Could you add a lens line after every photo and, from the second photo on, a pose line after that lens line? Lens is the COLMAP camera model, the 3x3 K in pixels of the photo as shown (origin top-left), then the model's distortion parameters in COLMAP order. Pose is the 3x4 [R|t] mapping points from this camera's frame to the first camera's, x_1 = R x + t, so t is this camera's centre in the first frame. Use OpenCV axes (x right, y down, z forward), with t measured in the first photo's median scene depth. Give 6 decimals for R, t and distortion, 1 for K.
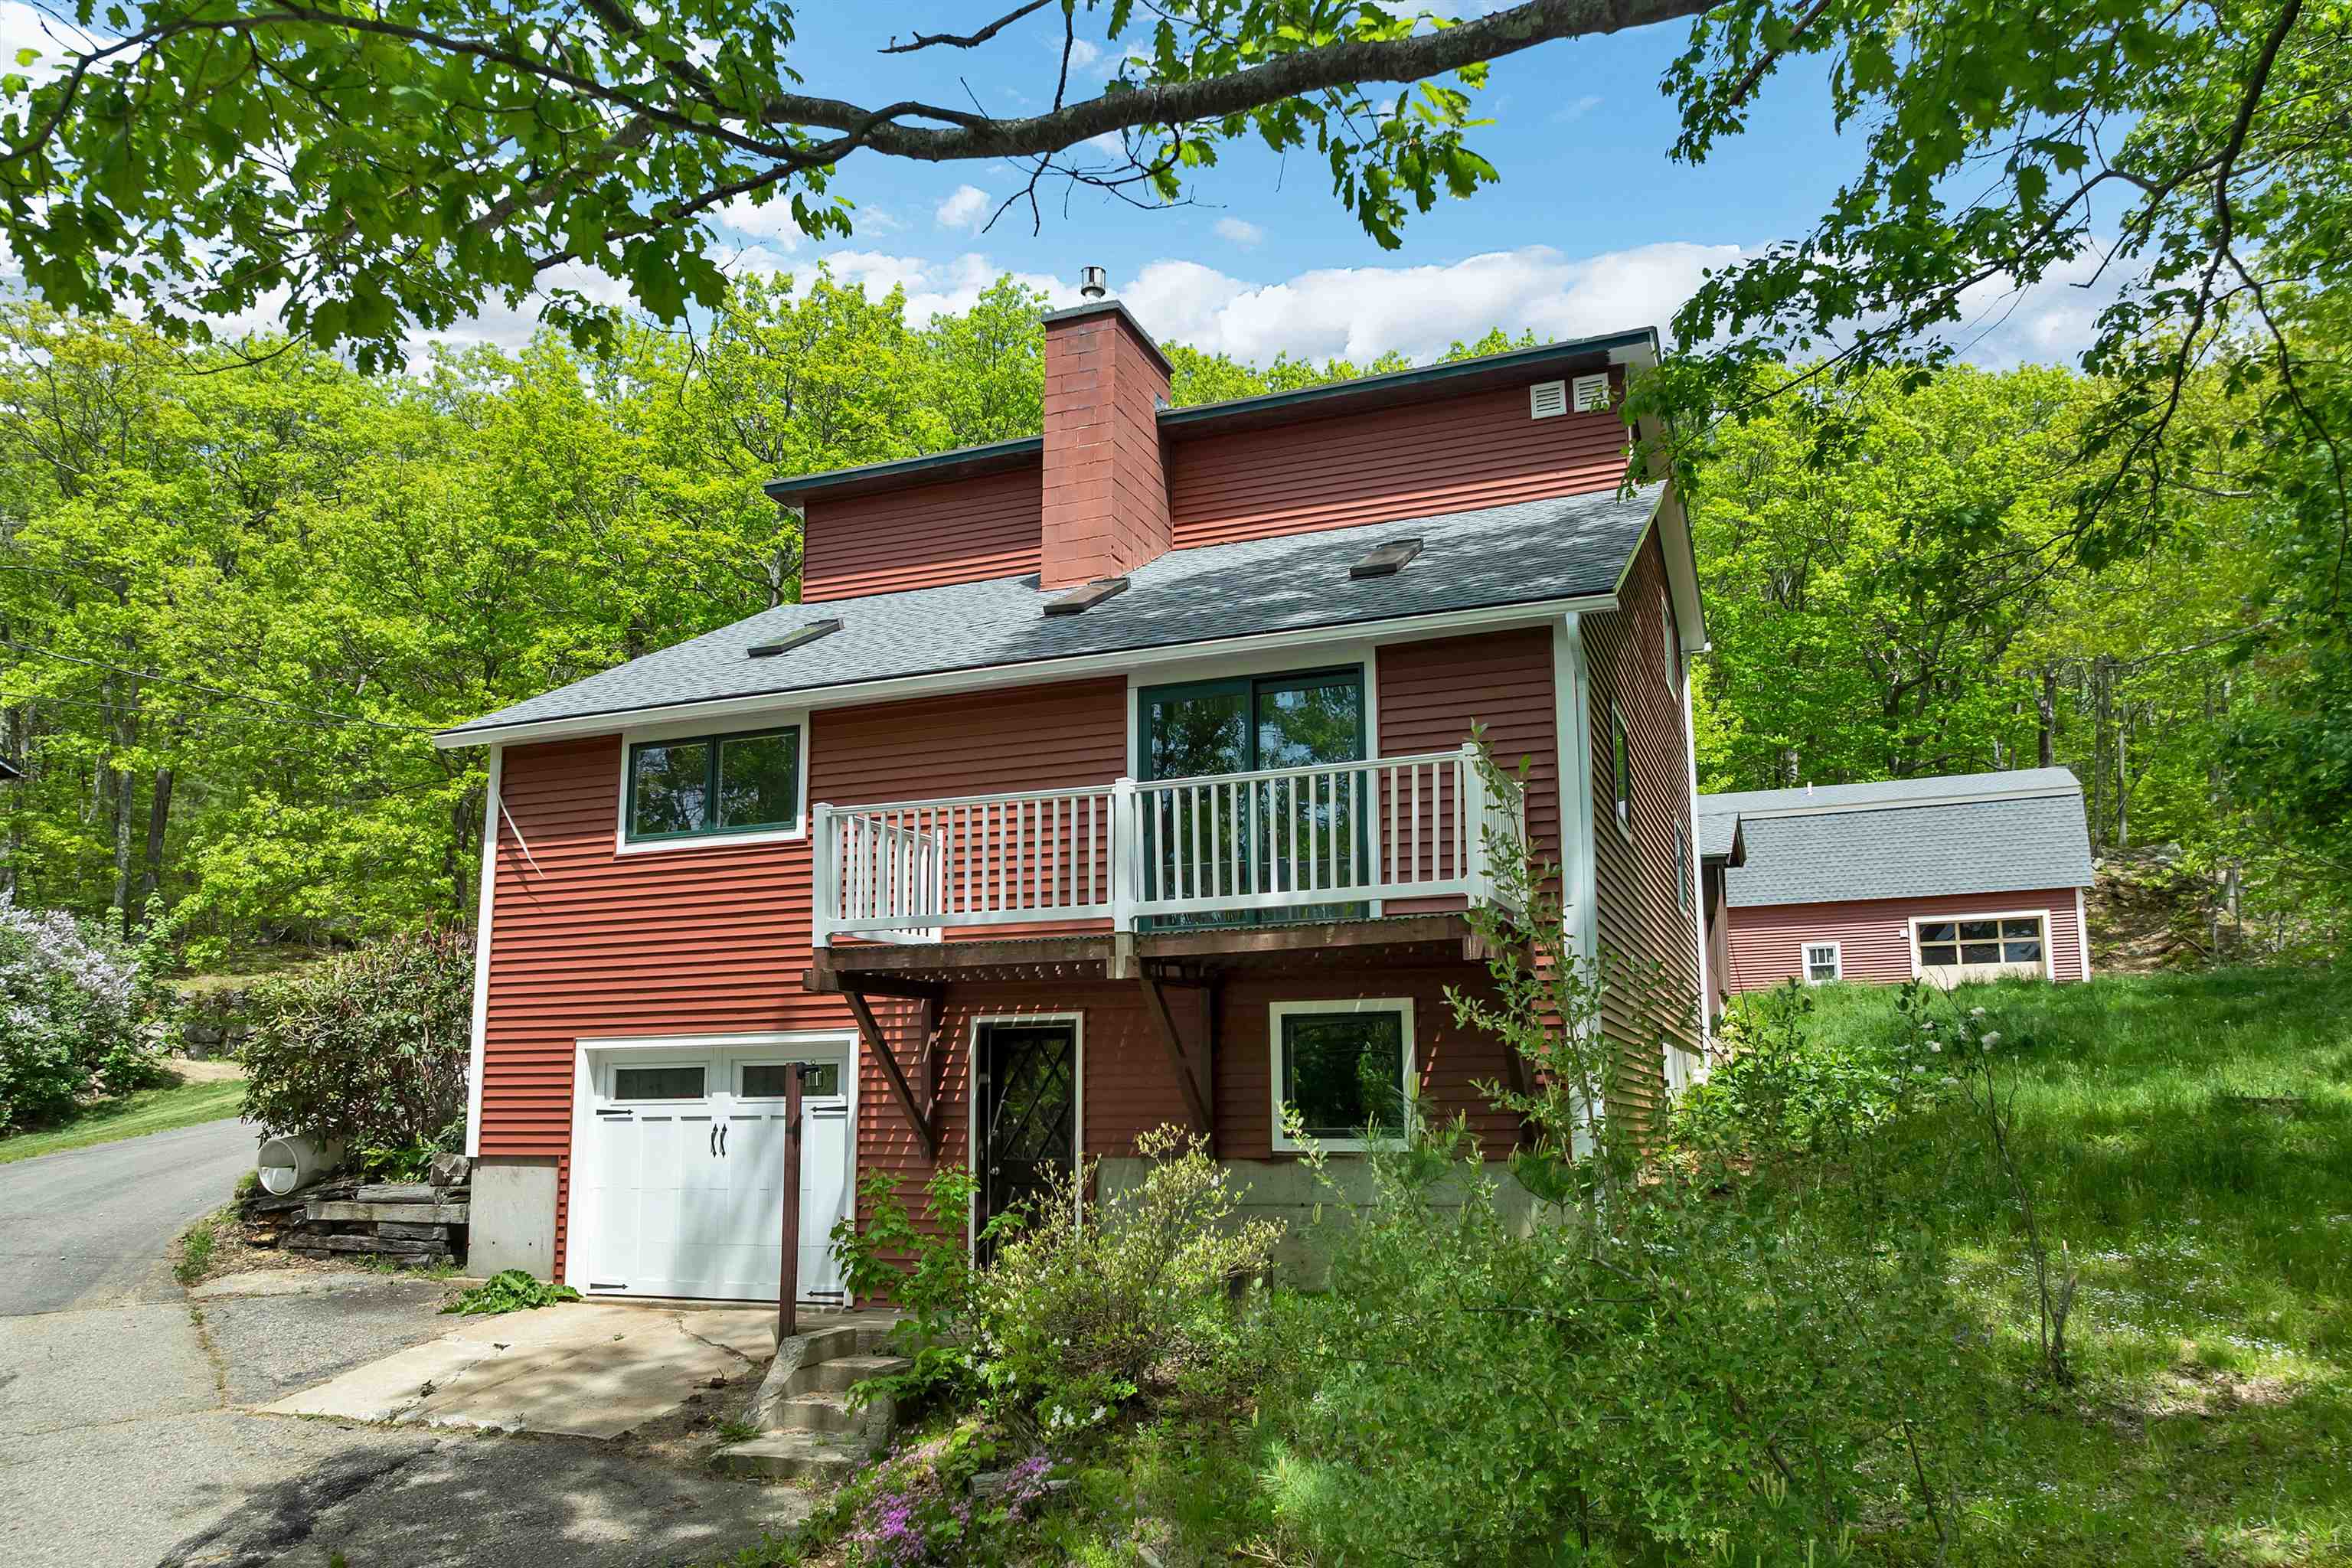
lens RADIAL K [[1679.3, 0, 1166.5], [0, 1679.3, 883.2], [0, 0, 1]] dist [-0.008583, -0.007755]
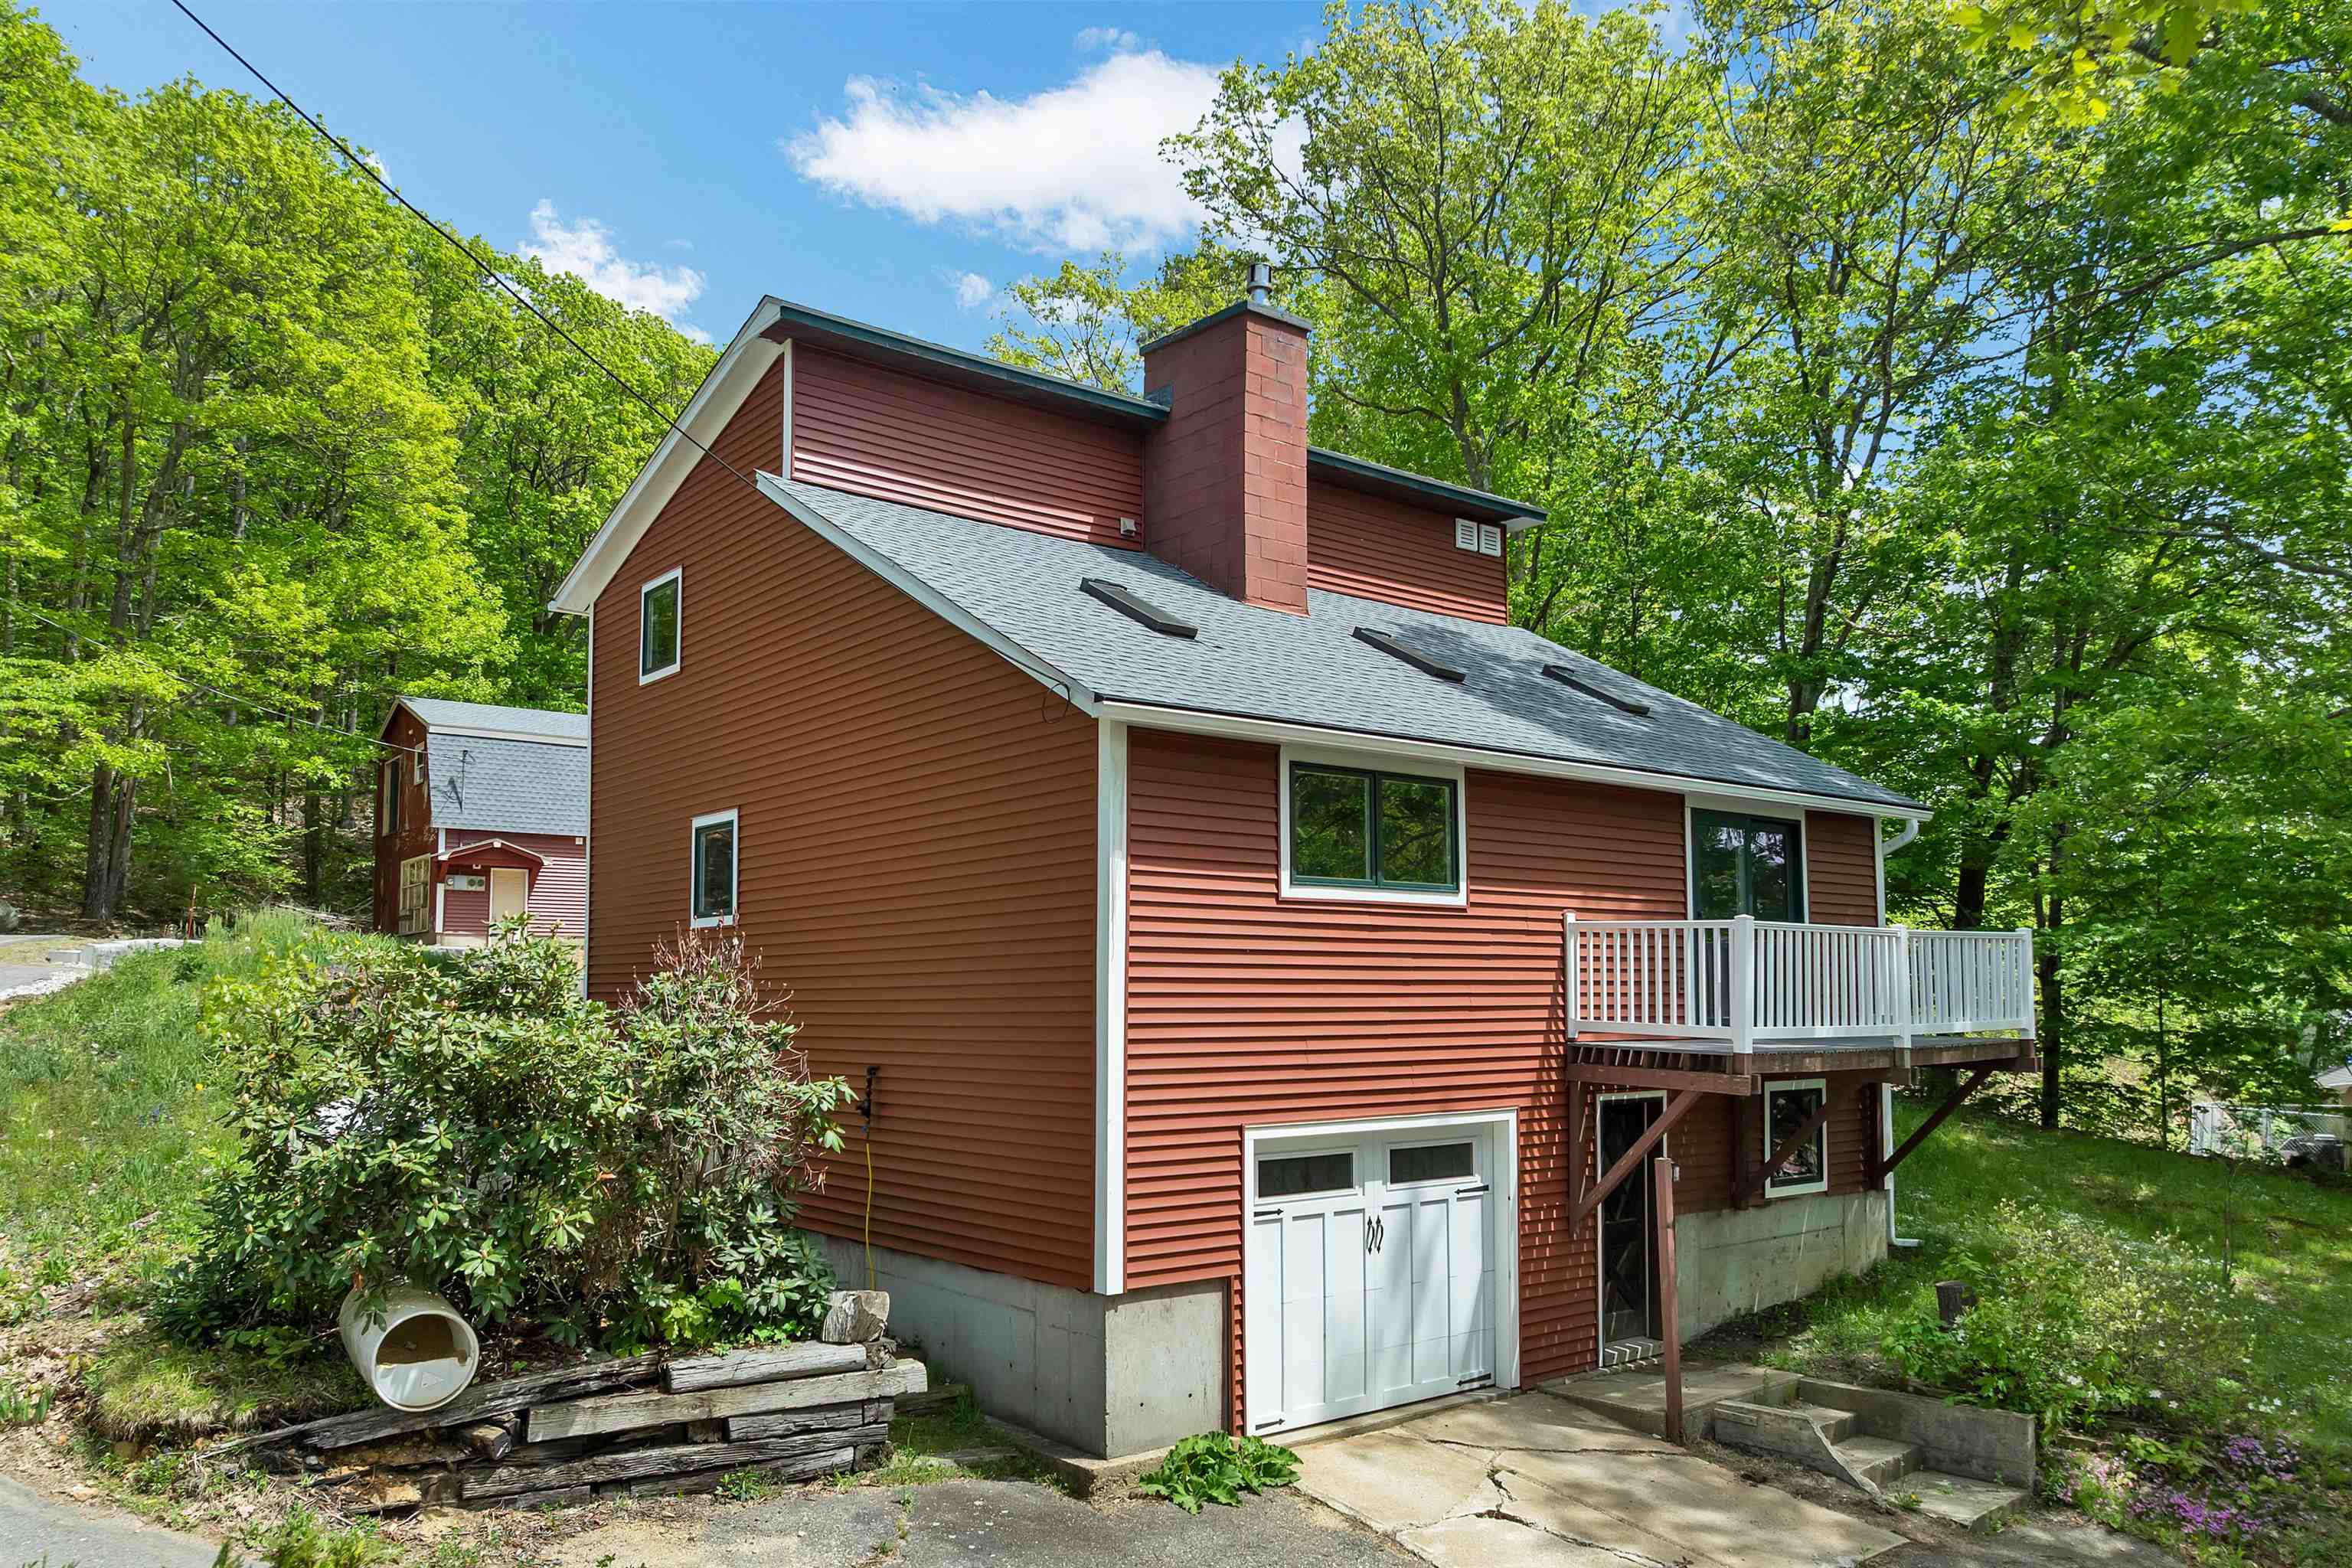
lens RADIAL K [[1679.3, 0, 1166.5], [0, 1679.3, 883.2], [0, 0, 1]] dist [-0.008583, -0.007755]
pose [[0.493853, 0.060725, 0.867422, -1.071040], [-0.130904, 0.991382, 0.005126, -0.021029], [-0.859635, -0.116081, 0.497546, 0.653462]]
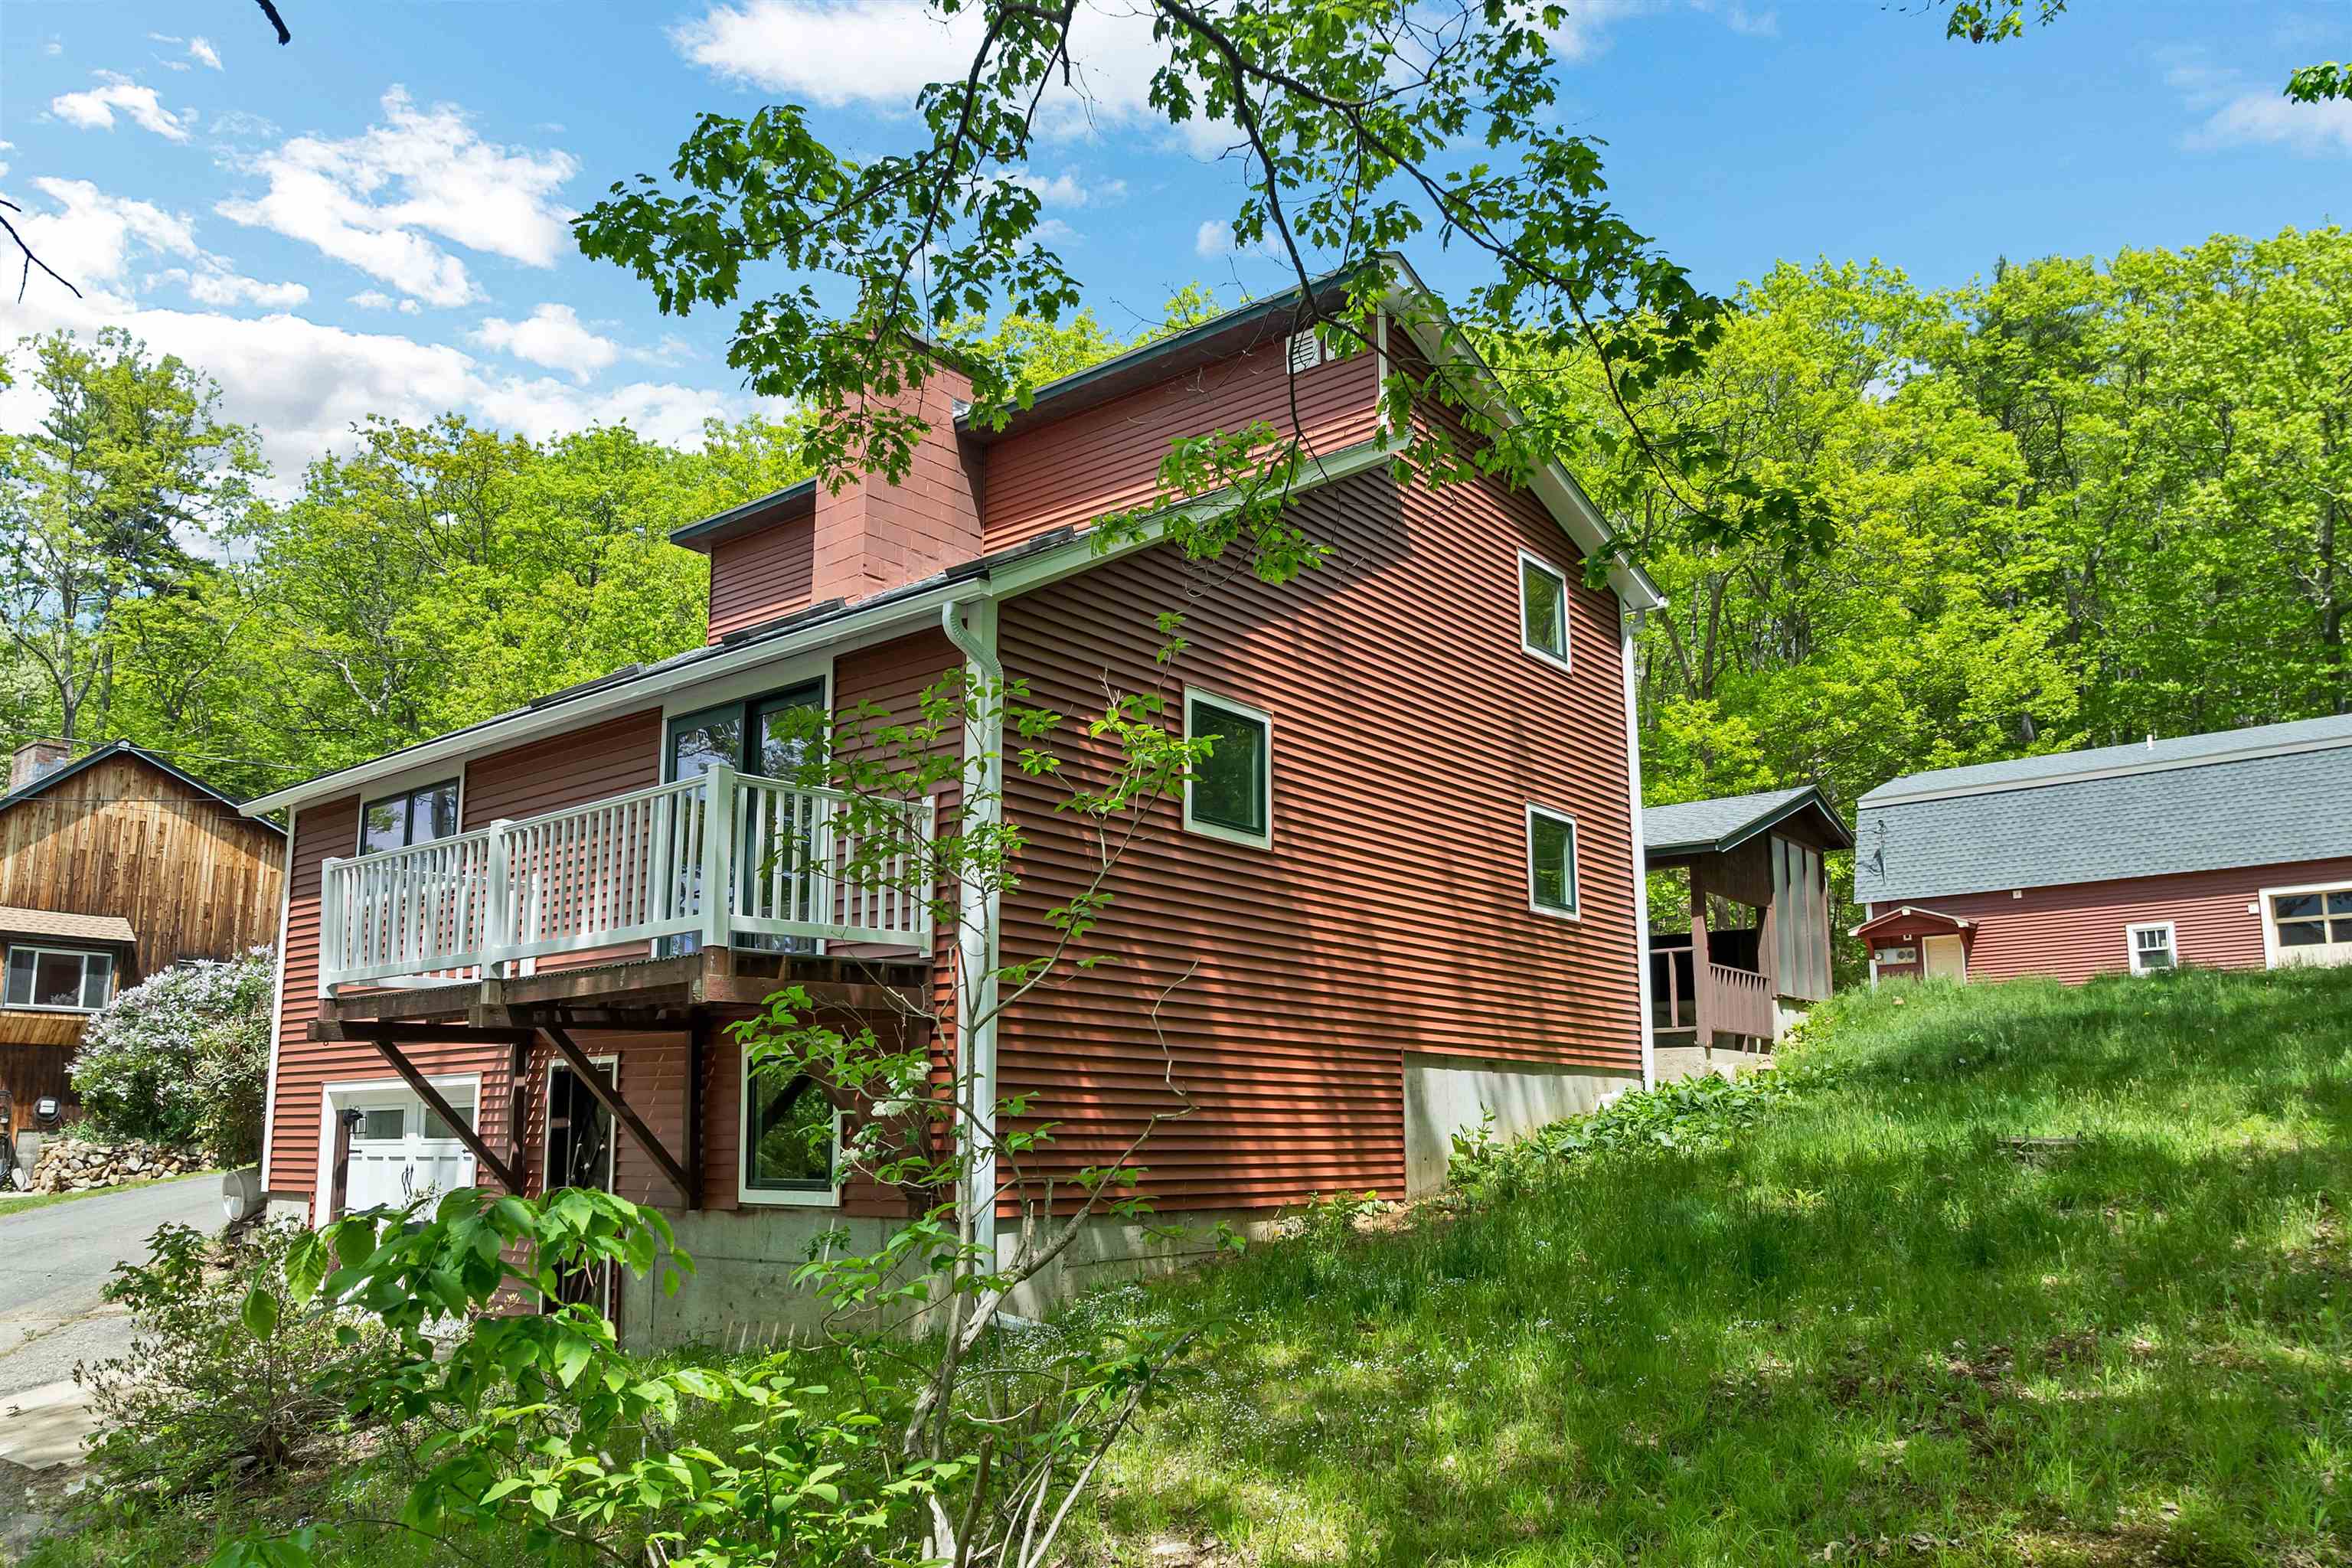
lens RADIAL K [[1679.3, 0, 1166.5], [0, 1679.3, 883.2], [0, 0, 1]] dist [-0.008583, -0.007755]
pose [[0.953503, -0.046084, -0.297841, 0.484286], [0.045574, 0.998923, -0.008658, -0.000102], [0.297919, -0.005318, 0.954576, 0.144811]]
